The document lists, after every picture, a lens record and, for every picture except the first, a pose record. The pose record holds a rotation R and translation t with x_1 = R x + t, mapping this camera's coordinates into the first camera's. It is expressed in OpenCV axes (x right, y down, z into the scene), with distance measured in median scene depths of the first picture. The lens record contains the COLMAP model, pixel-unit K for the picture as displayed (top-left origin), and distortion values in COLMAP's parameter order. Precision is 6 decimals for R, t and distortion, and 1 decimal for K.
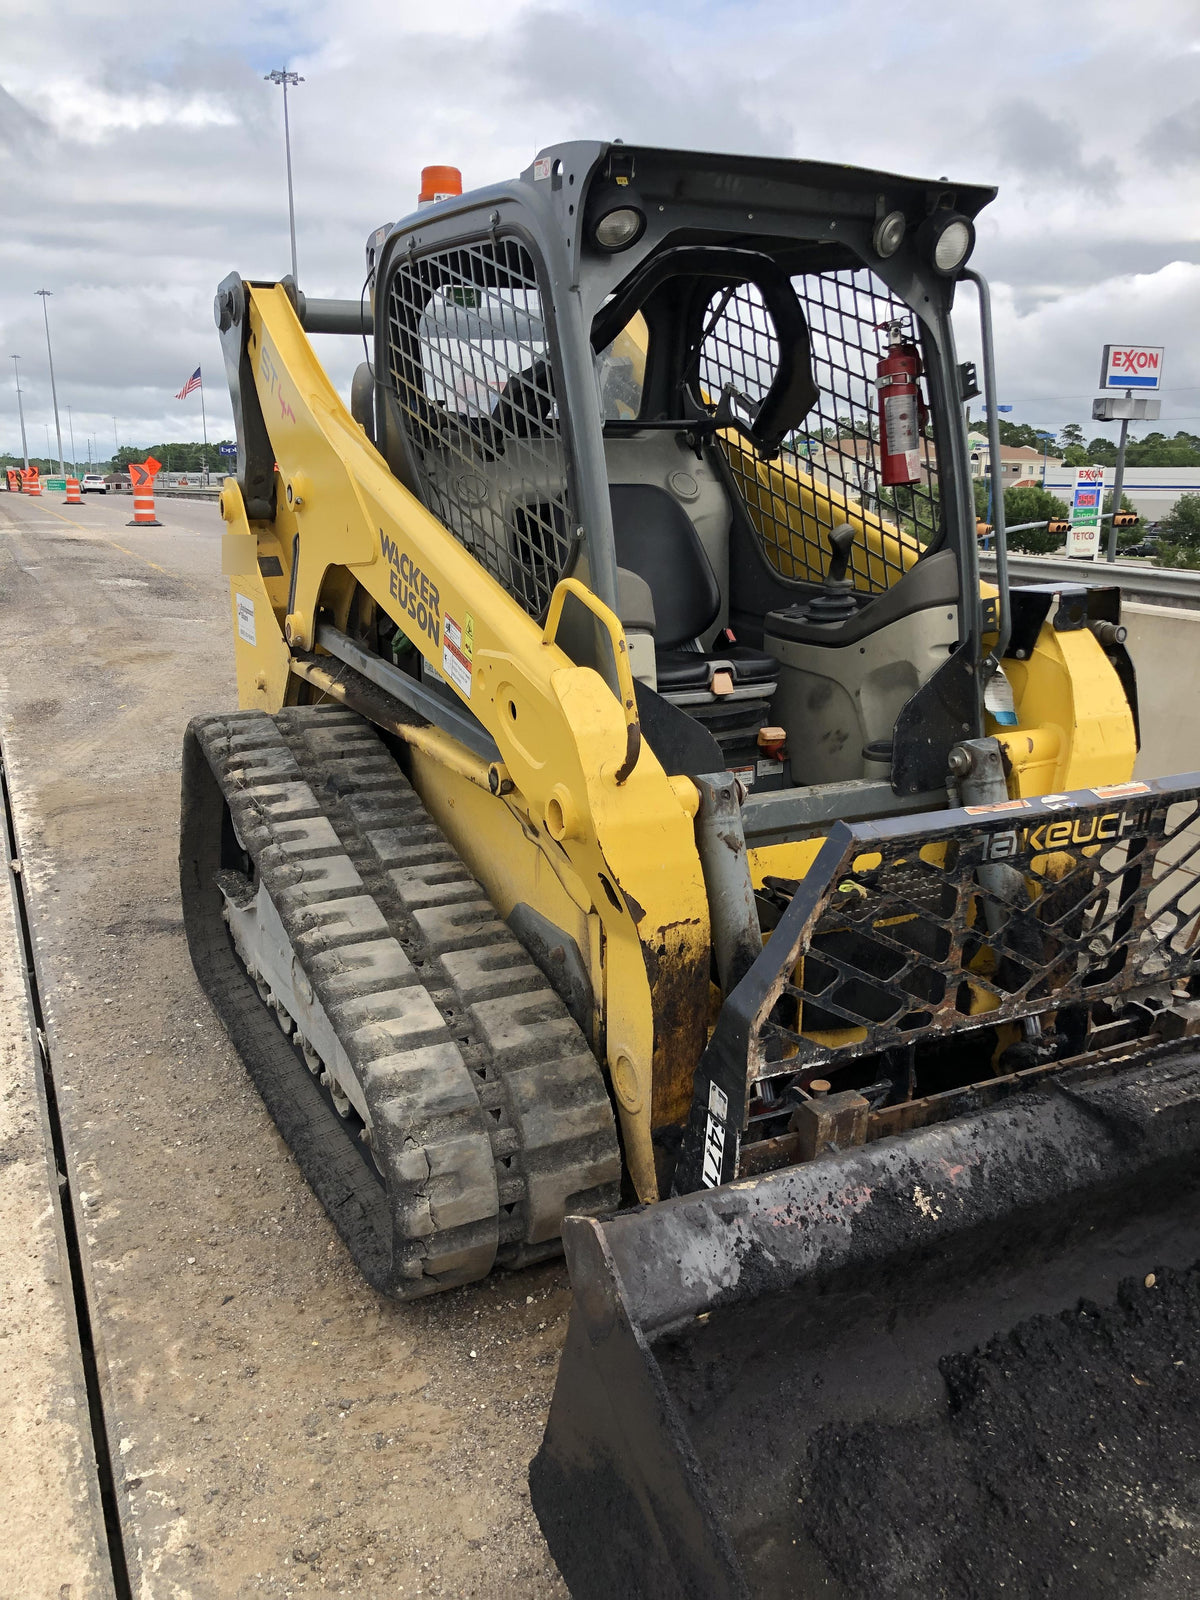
lens RADIAL K [[1303.6, 0, 596.8], [0, 1303.6, 826.1], [0, 0, 1]] dist [-0.005467, 0.000216]
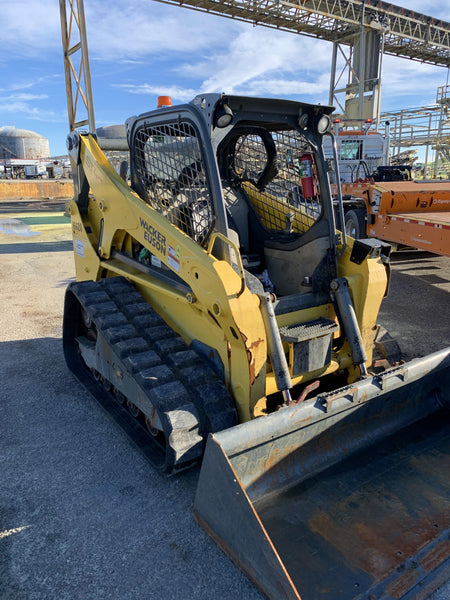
lens RADIAL K [[458.9, 0, 232.4], [0, 458.9, 304.2], [0, 0, 1]] dist [-0.003880, -0.005427]
pose [[0.990099, -0.049938, 0.131190, -0.108052], [0.052997, 0.998396, -0.019929, 0.003331], [-0.129984, 0.026684, 0.991157, -0.068035]]
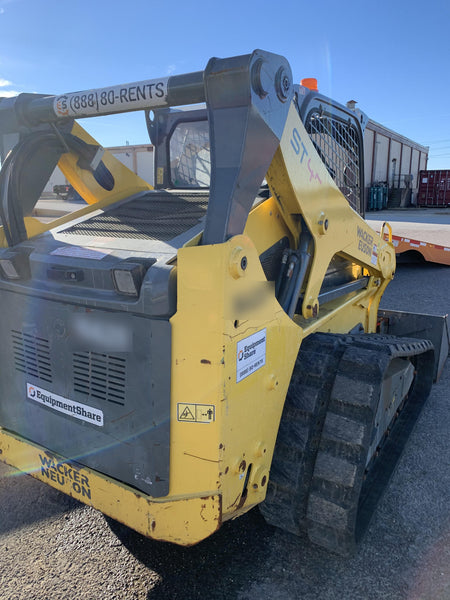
lens RADIAL K [[458.0, 0, 224.8], [0, 458.0, 289.5], [0, 0, 1]] dist [0.078049, -0.118953]
pose [[-0.508797, -0.195735, 0.838340, -0.854539], [0.247420, 0.899478, 0.360172, -0.527498], [-0.824566, 0.390676, -0.409223, 1.709450]]
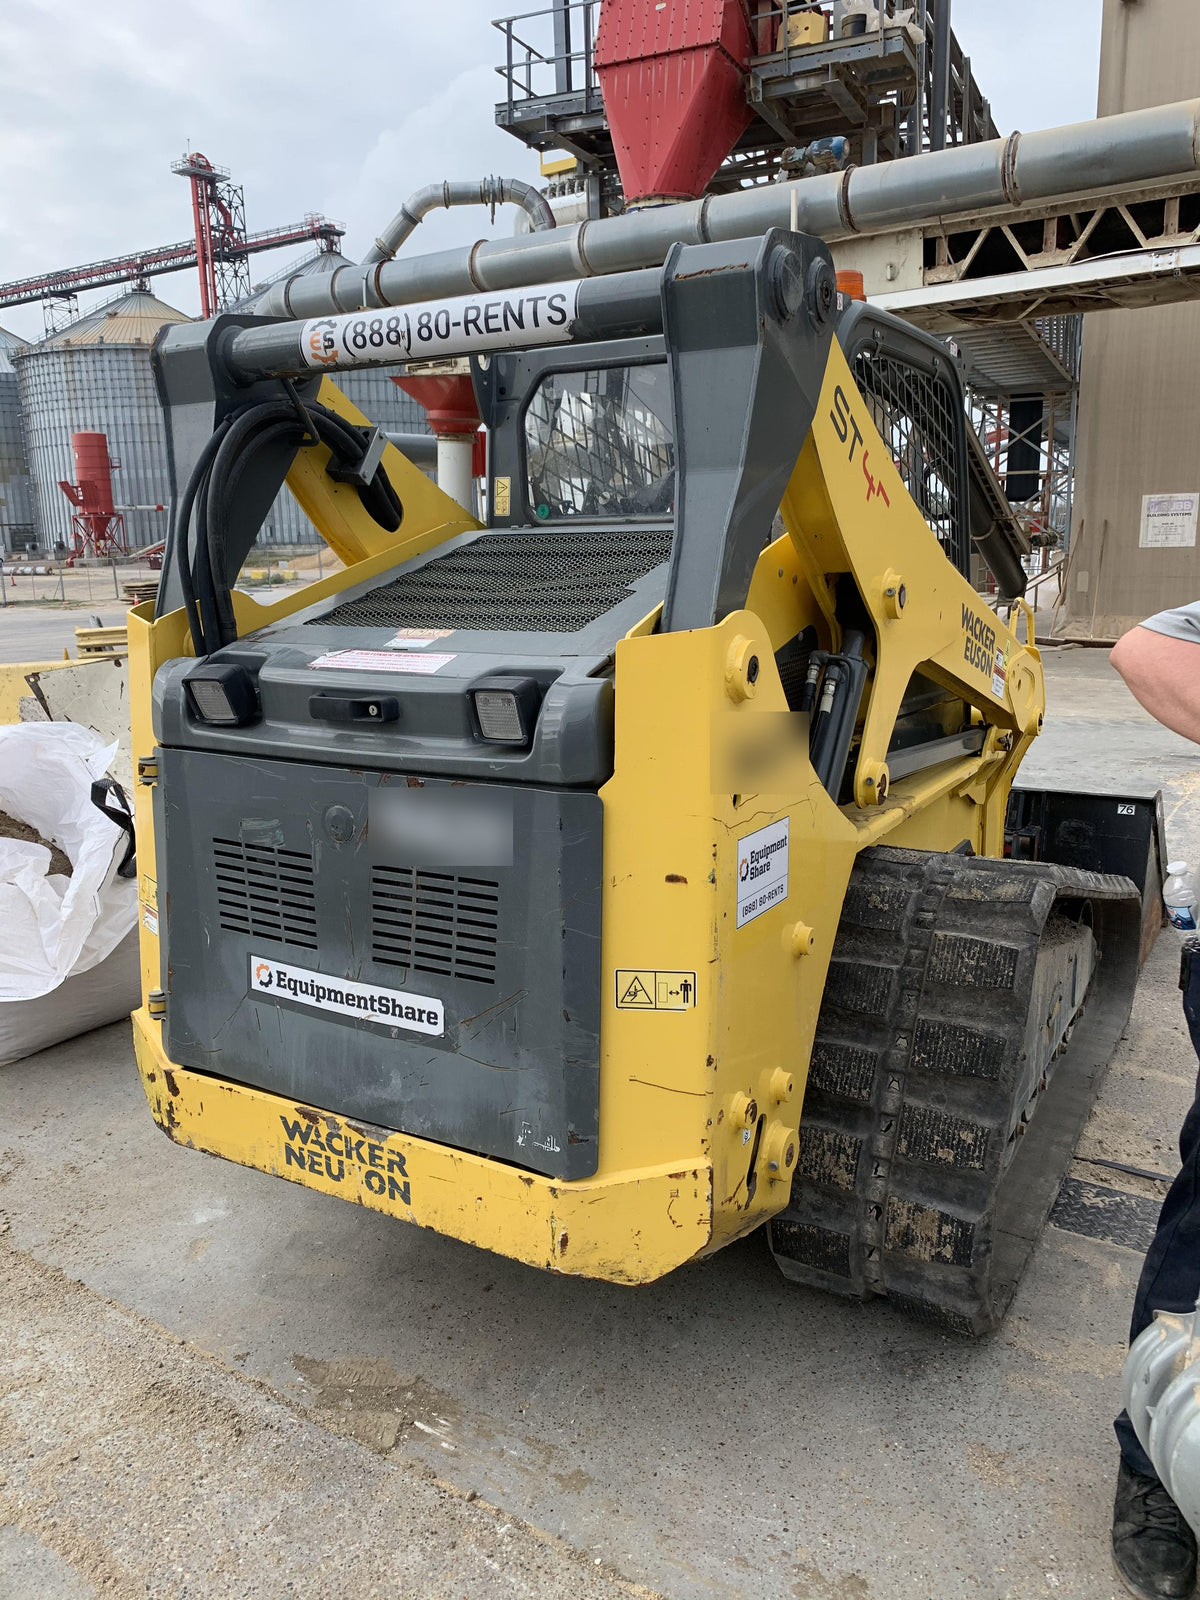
lens RADIAL K [[1224.1, 0, 594.7], [0, 1224.1, 769.9], [0, 0, 1]] dist [0.134491, -0.231357]
pose [[-0.531286, -0.160618, 0.831828, -0.939490], [0.256234, 0.905414, 0.338482, -0.559217], [-0.807515, 0.392973, -0.439878, 1.849869]]
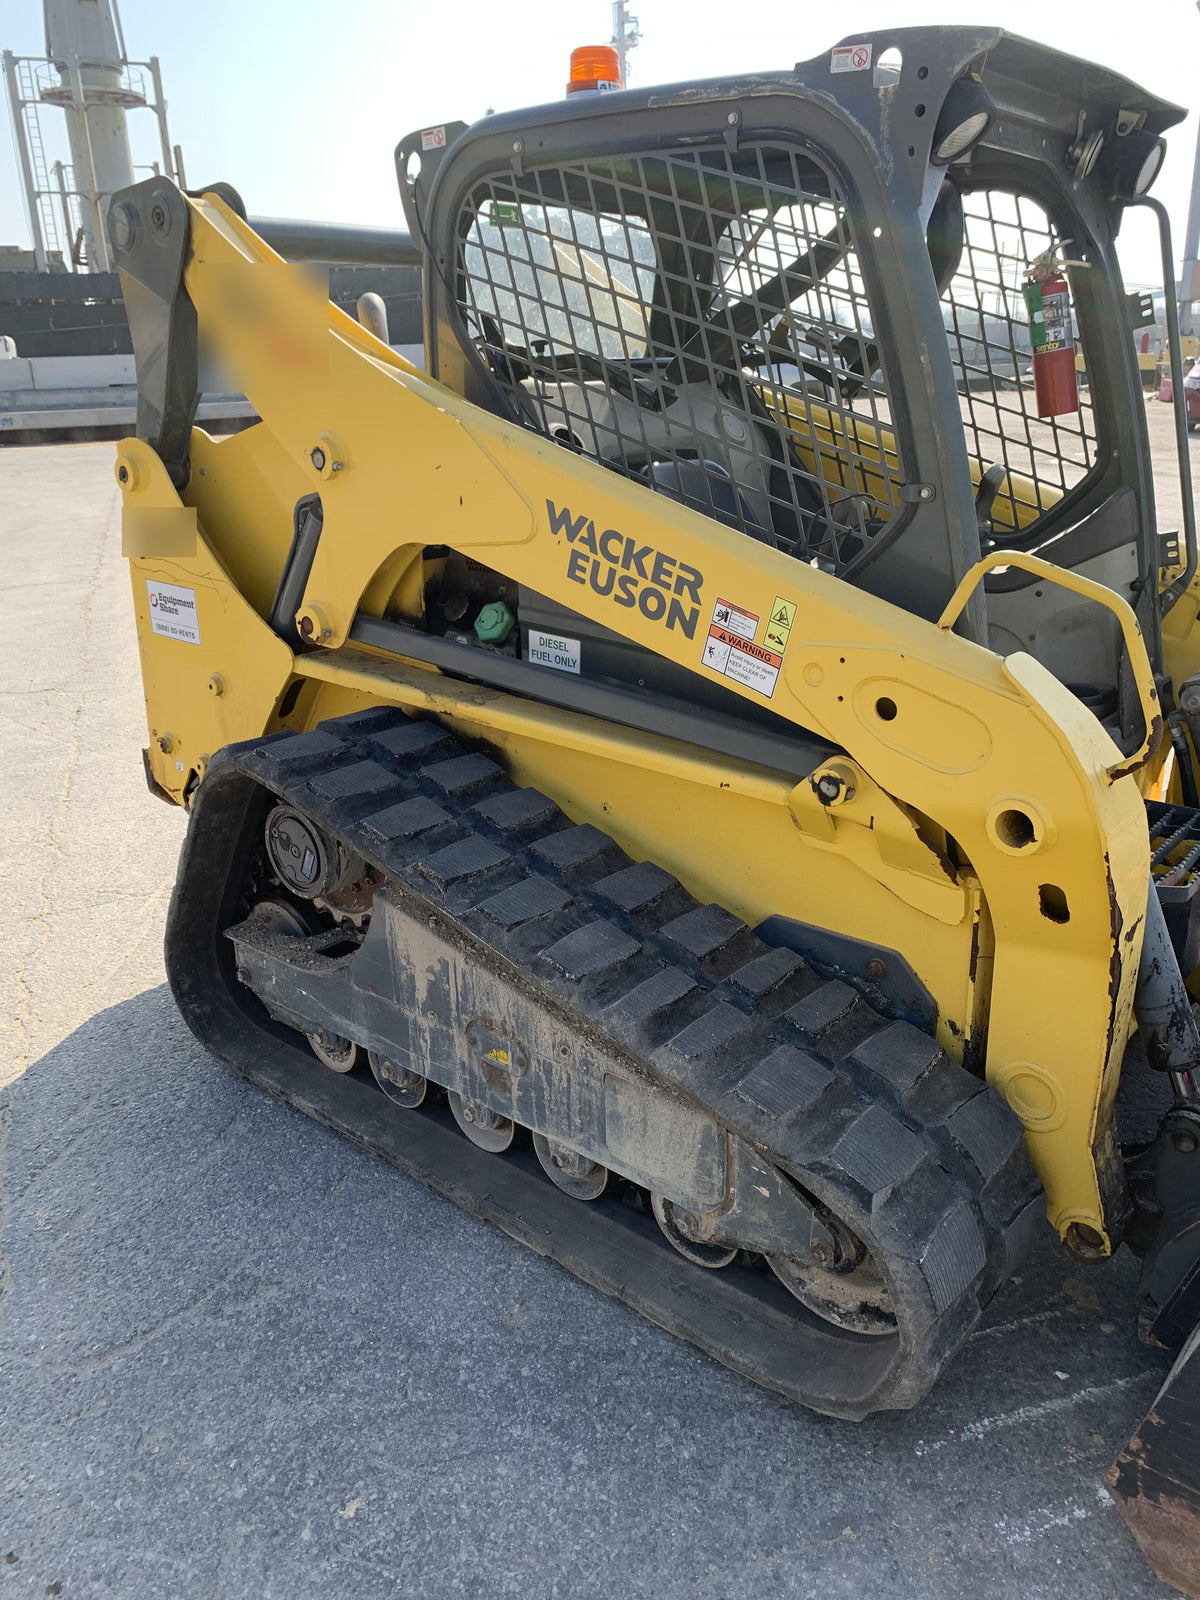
lens RADIAL K [[1221.3, 0, 599.4], [0, 1221.3, 771.9], [0, 0, 1]] dist [0.078049, -0.118953]
pose [[0.927066, -0.137711, 0.348690, -0.448647], [0.127433, 0.990464, 0.052366, -0.097619], [-0.352577, -0.004112, 0.935774, 0.268419]]
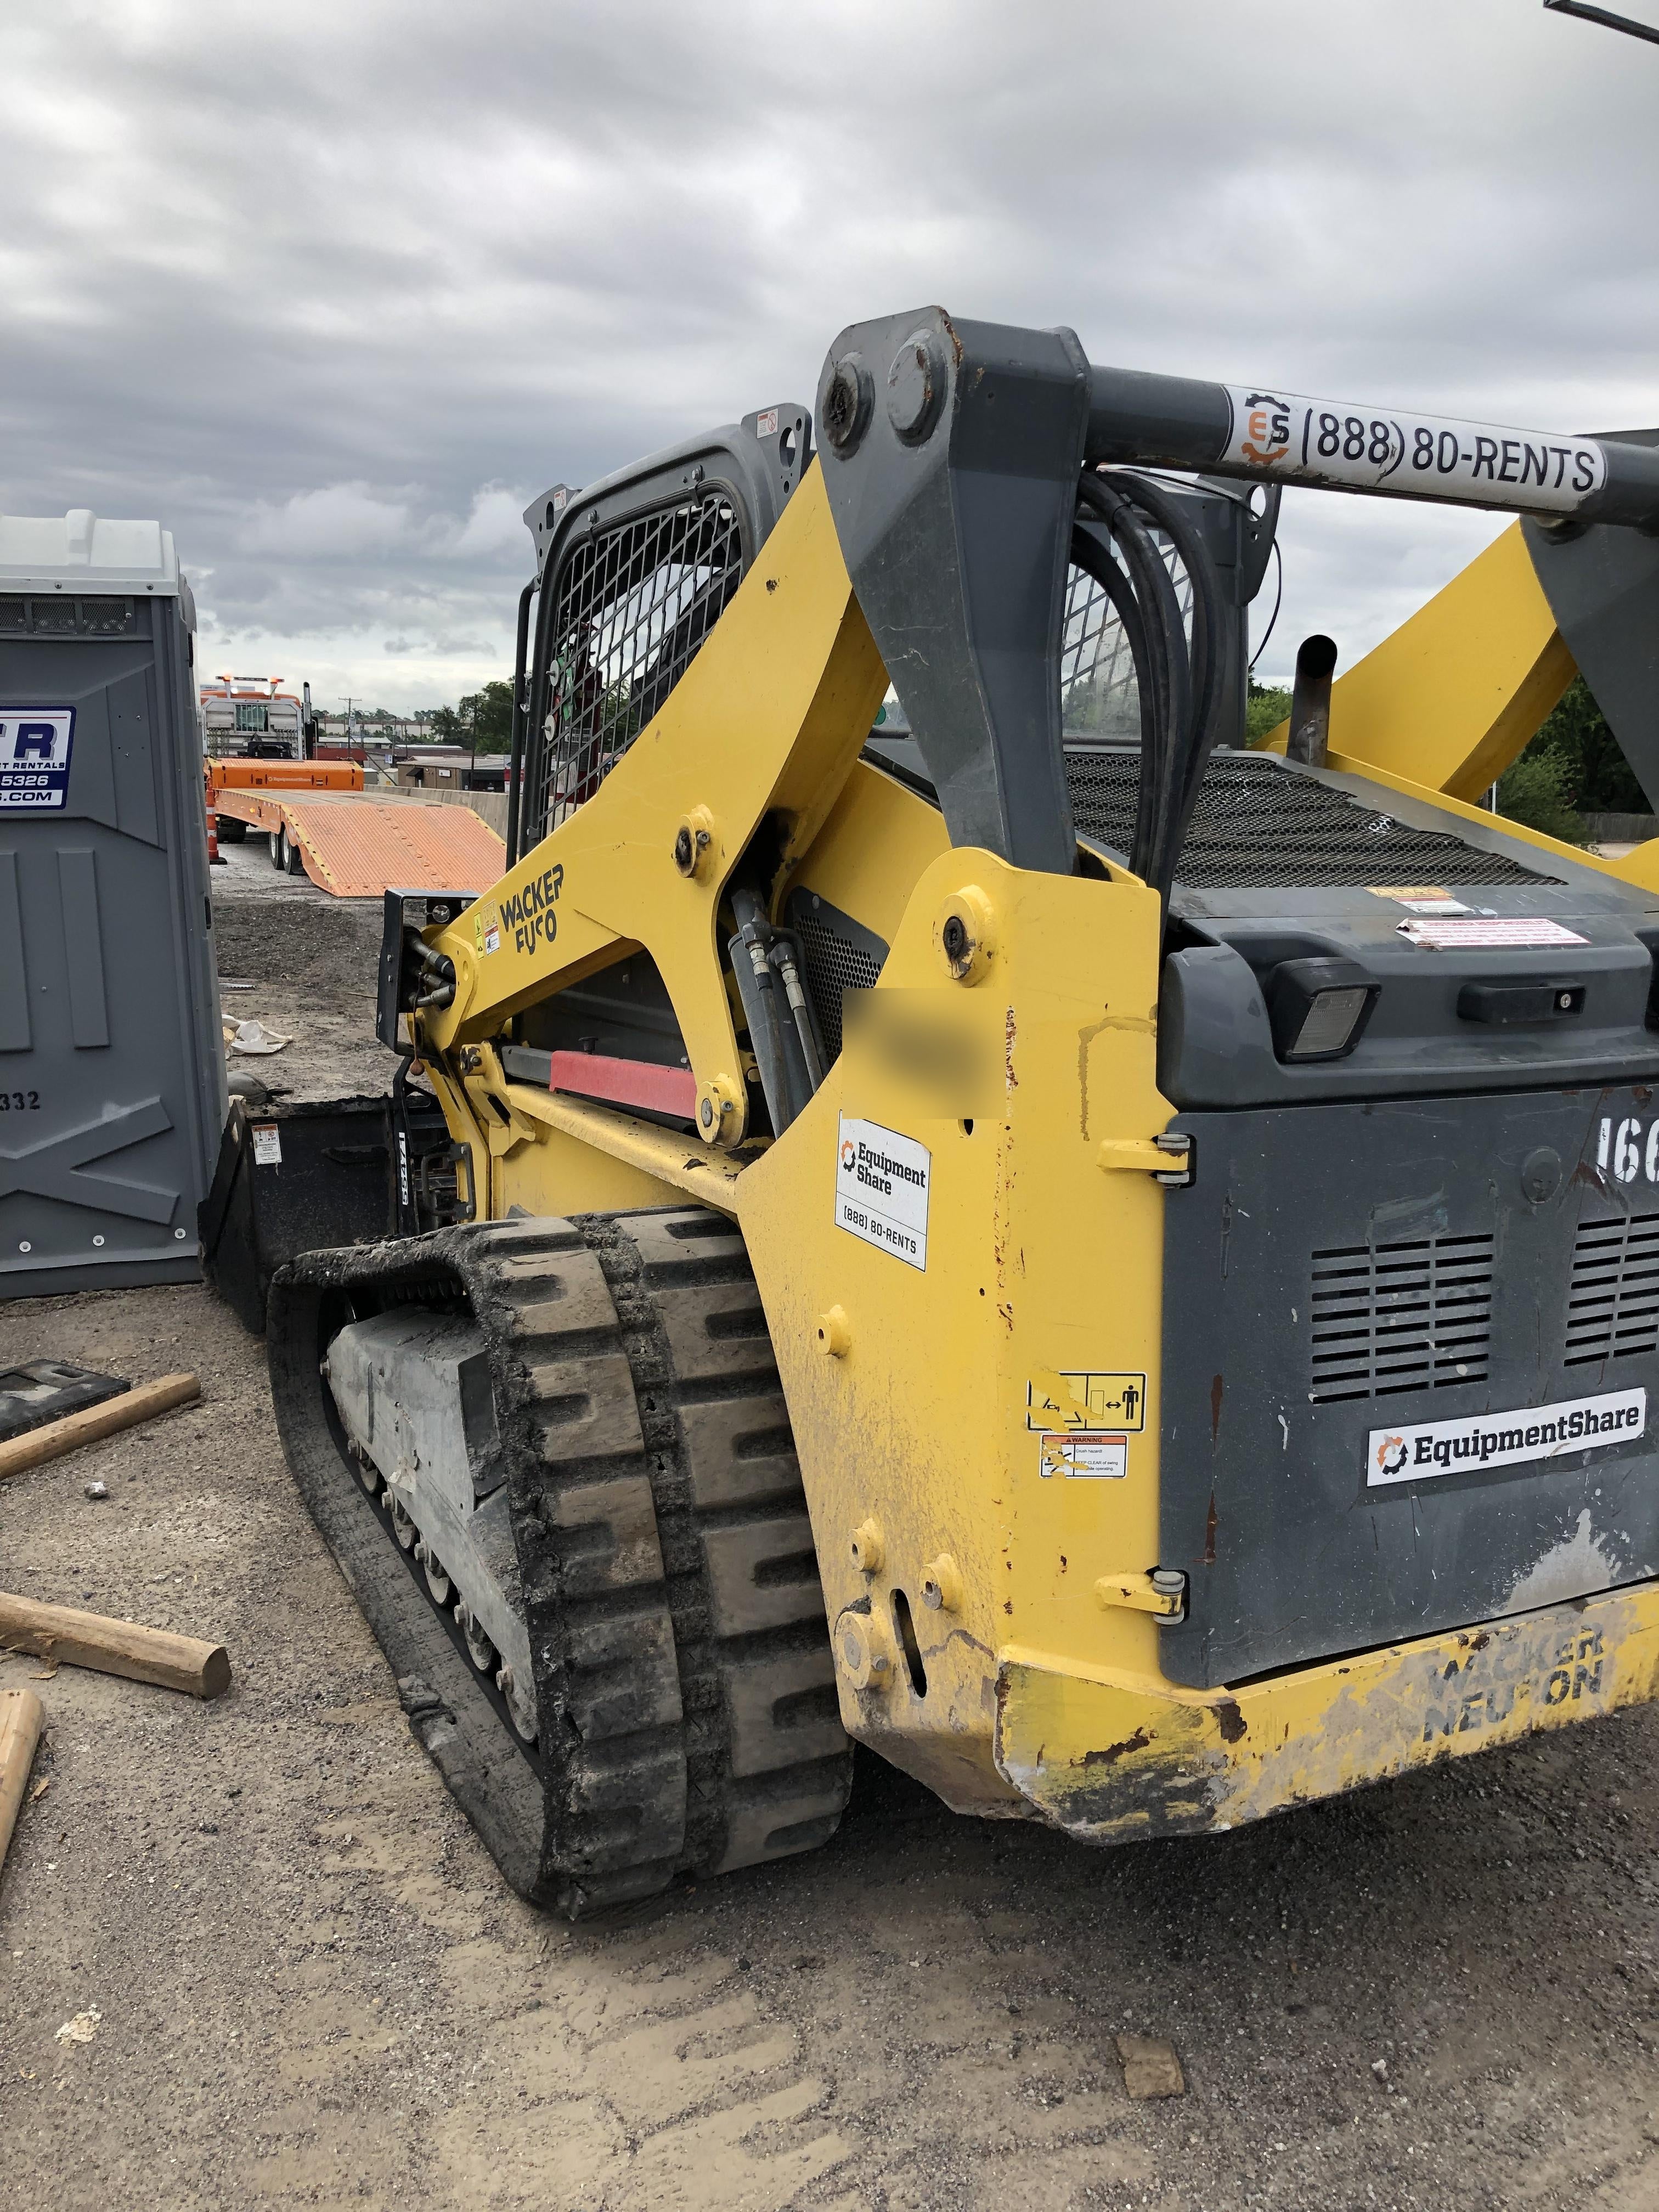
lens RADIAL K [[1747.3, 0, 829.0], [0, 1747.3, 1072.1], [0, 0, 1]] dist [0.031827, 0.004543]
pose [[-0.999054, -0.039408, -0.018396, 0.057225], [-0.043486, 0.898954, 0.435879, -0.651677], [-0.000640, 0.436267, -0.899817, 2.280191]]
